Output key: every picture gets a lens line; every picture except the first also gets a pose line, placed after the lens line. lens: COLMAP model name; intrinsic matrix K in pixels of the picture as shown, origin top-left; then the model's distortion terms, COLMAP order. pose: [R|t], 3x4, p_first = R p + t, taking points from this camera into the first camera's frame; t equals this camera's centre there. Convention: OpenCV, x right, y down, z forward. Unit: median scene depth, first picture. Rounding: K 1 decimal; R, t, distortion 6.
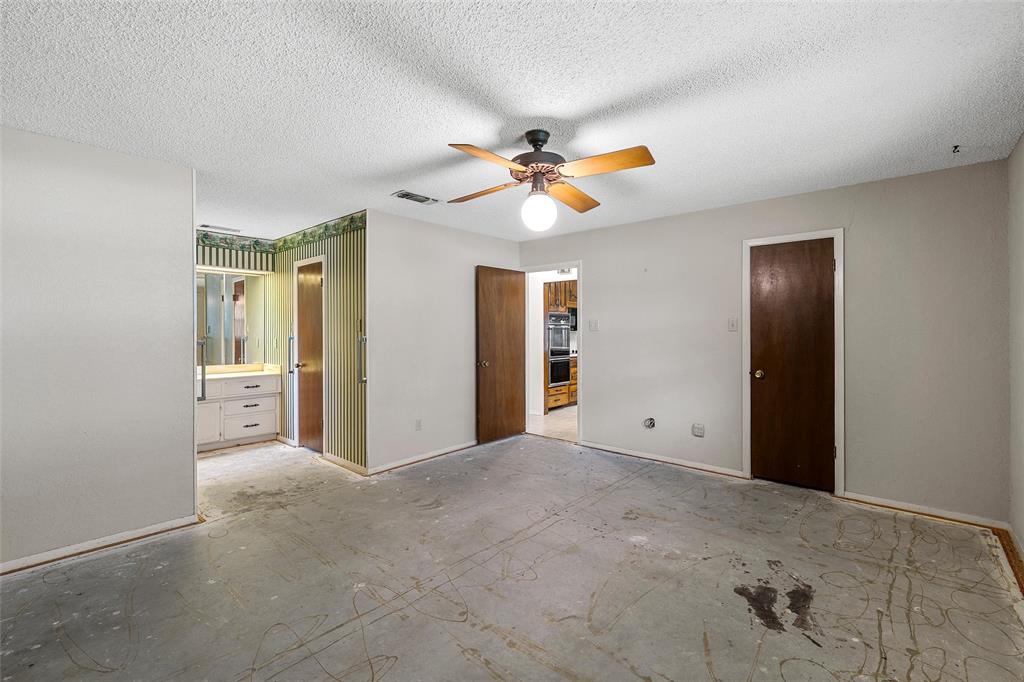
lens RADIAL K [[482.4, 0, 508.9], [0, 482.4, 337.7], [0, 0, 1]] dist [-0.000558, -0.000279]
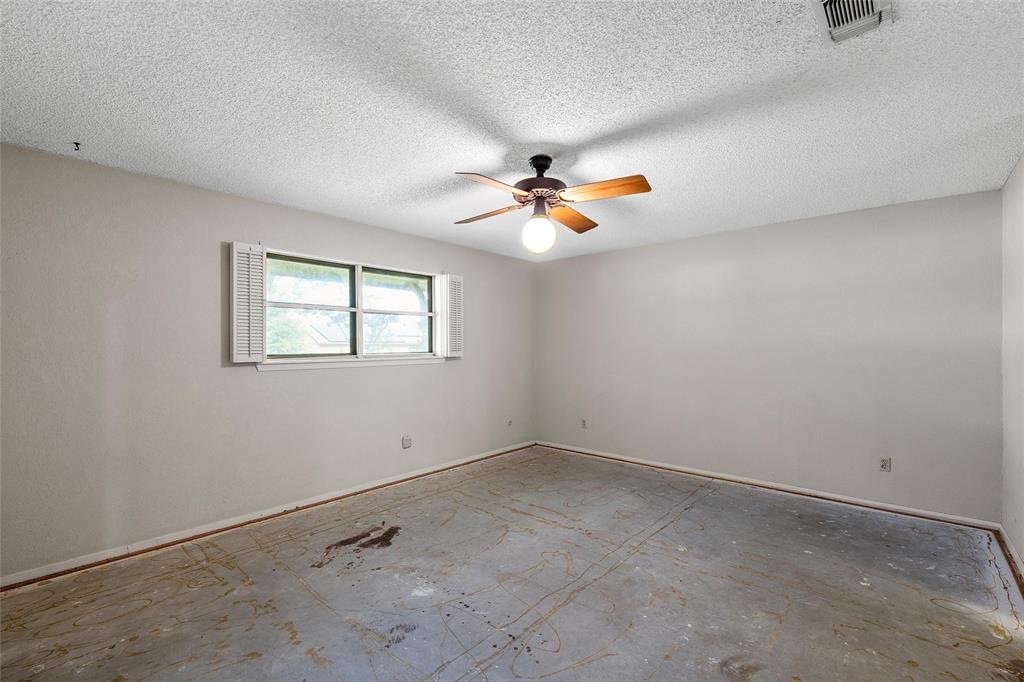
lens RADIAL K [[482.4, 0, 508.9], [0, 482.4, 337.7], [0, 0, 1]] dist [-0.000558, -0.000279]
pose [[-0.999981, 0.002927, -0.005380, 0.132828], [0.002959, 0.999978, -0.005874, -0.027957], [0.005363, -0.005890, -0.999968, 2.047494]]
